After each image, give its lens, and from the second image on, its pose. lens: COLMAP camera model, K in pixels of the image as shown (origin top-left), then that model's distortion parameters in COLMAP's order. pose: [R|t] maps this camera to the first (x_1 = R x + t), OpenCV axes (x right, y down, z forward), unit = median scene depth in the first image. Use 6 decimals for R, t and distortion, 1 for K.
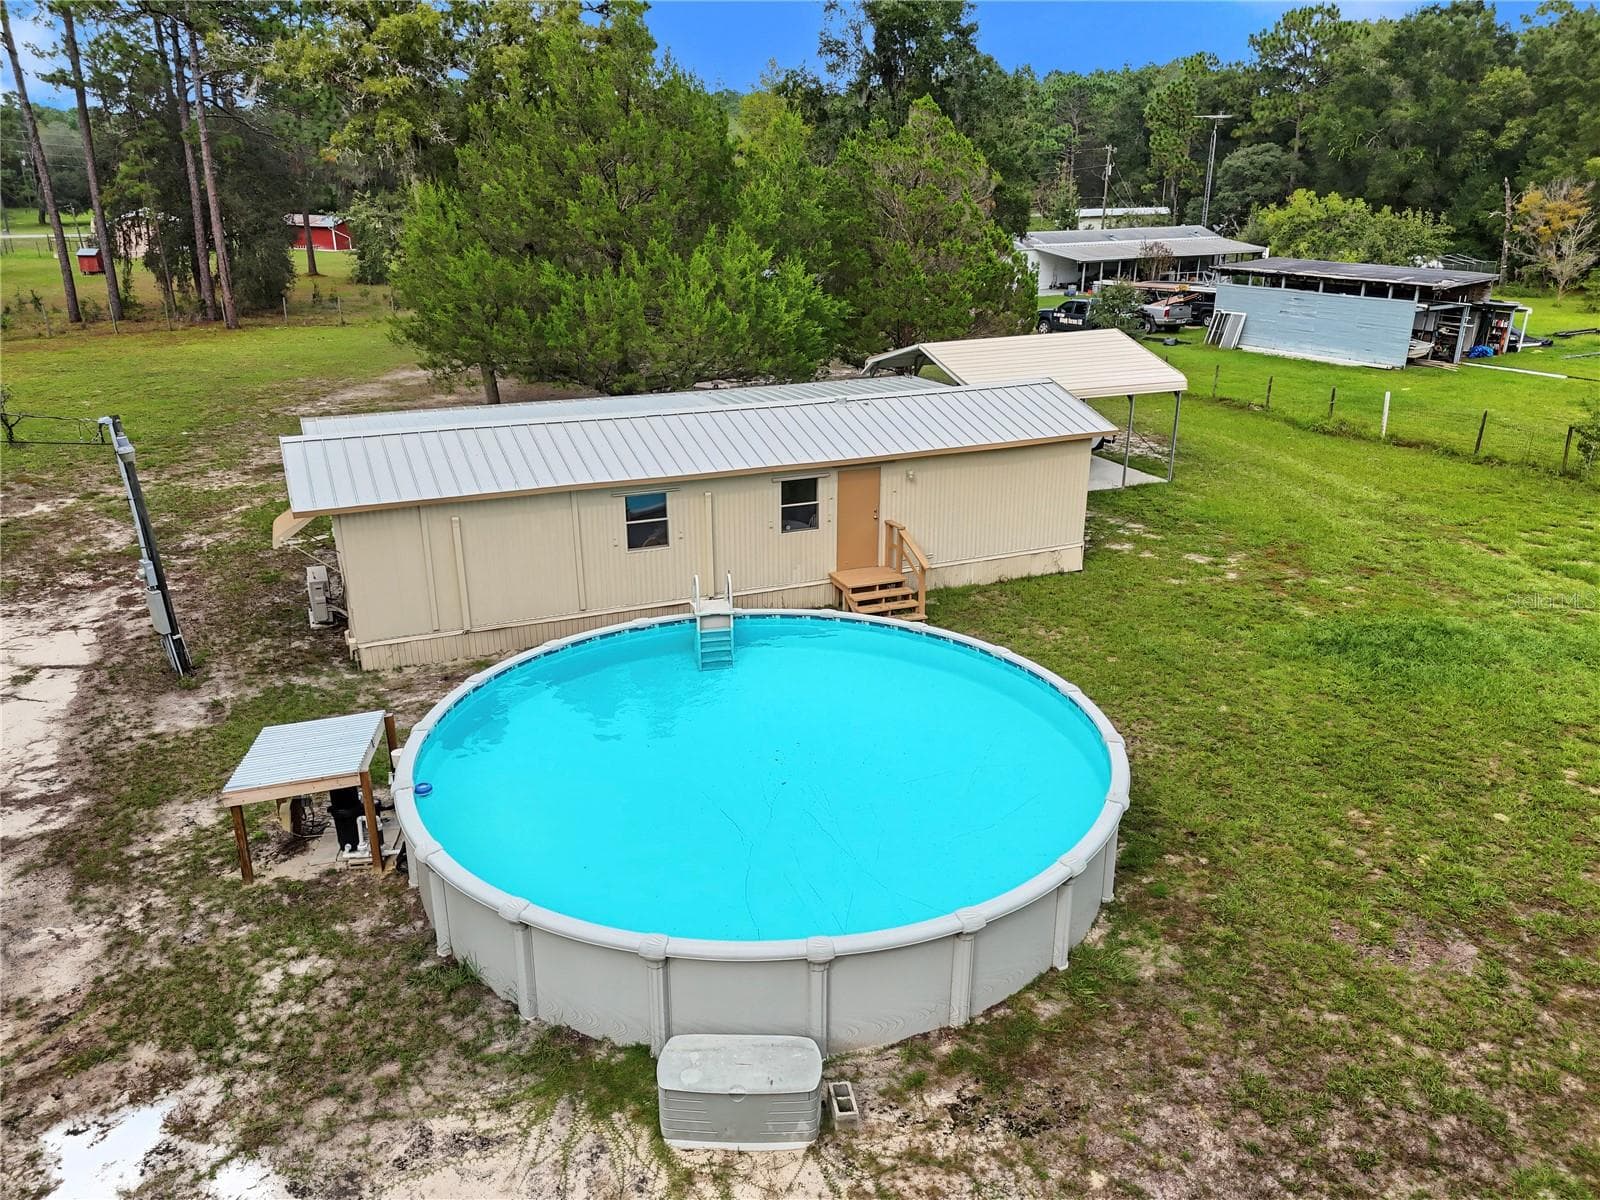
lens RADIAL K [[1180.8, 0, 791.2], [0, 1180.8, 592.2], [0, 0, 1]] dist [0.078942, -0.080492]
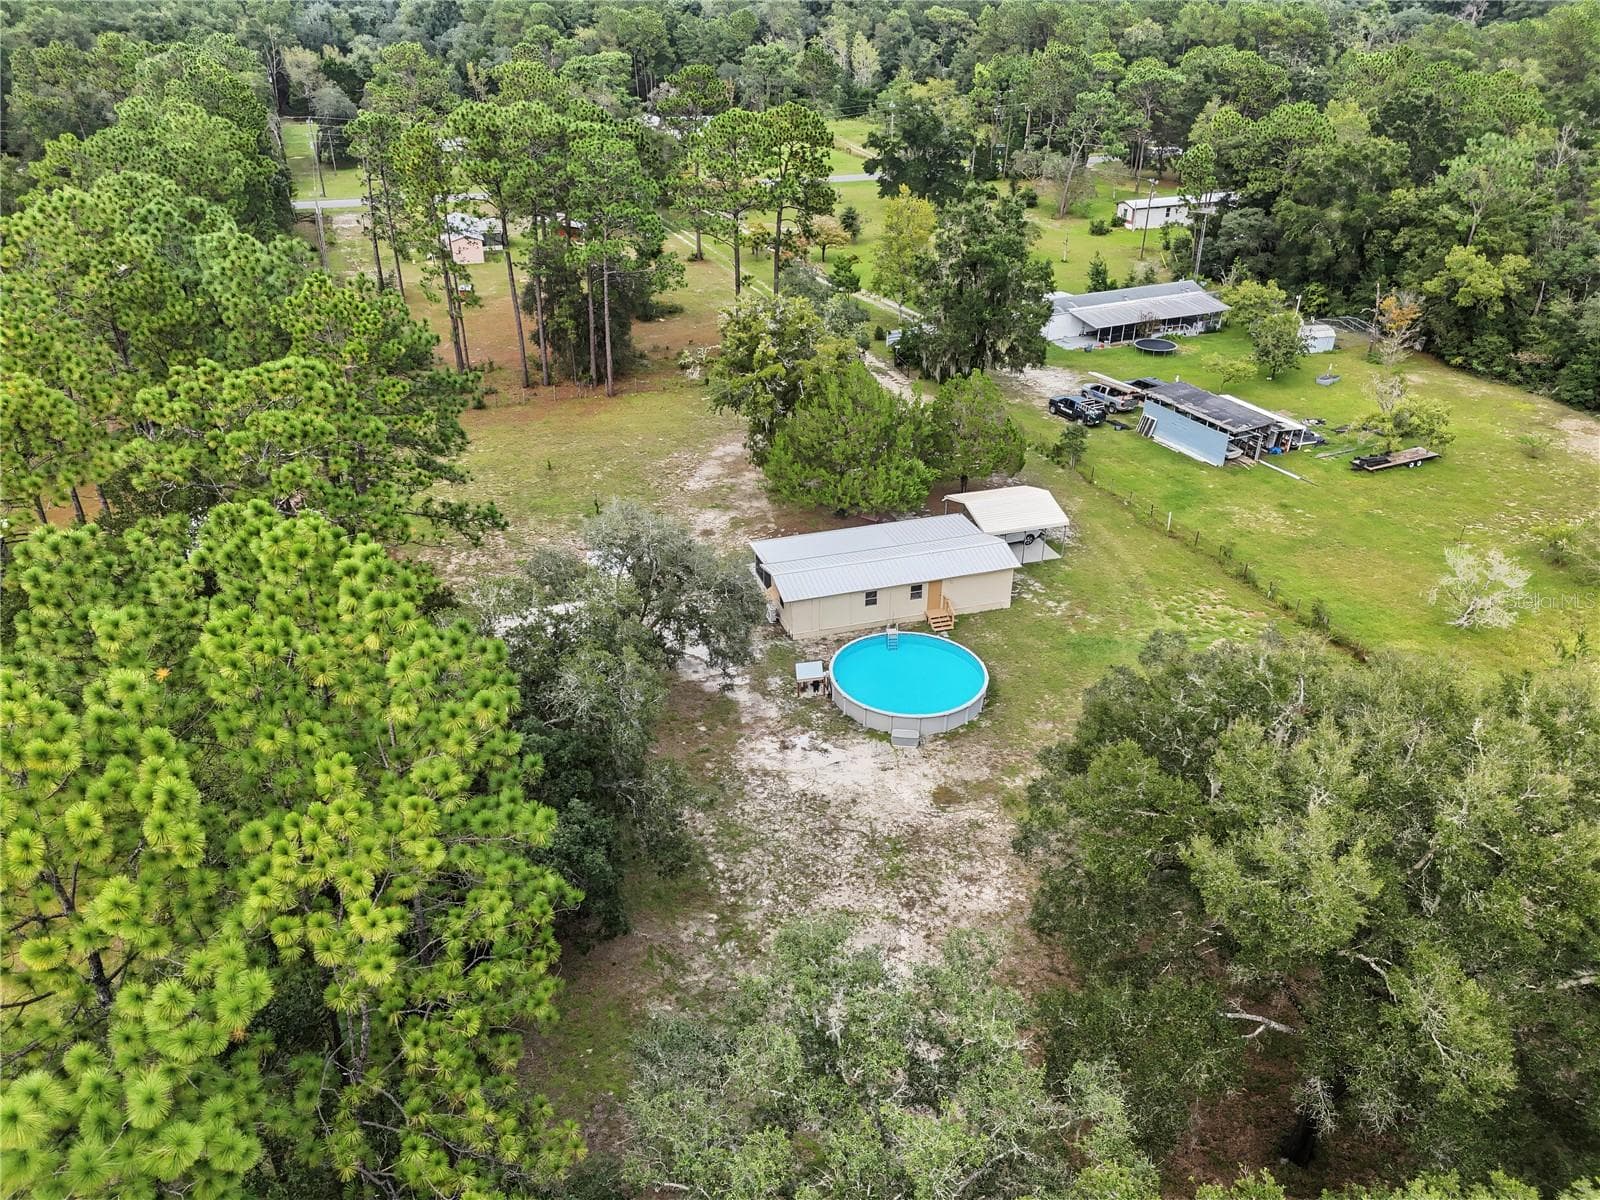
lens RADIAL K [[1180.8, 0, 791.2], [0, 1180.8, 592.2], [0, 0, 1]] dist [0.078942, -0.080492]
pose [[0.996375, 0.049650, -0.069081, -0.112217], [-0.038764, 0.987796, 0.150852, -0.553720], [0.075728, -0.147627, 0.986140, -2.249676]]
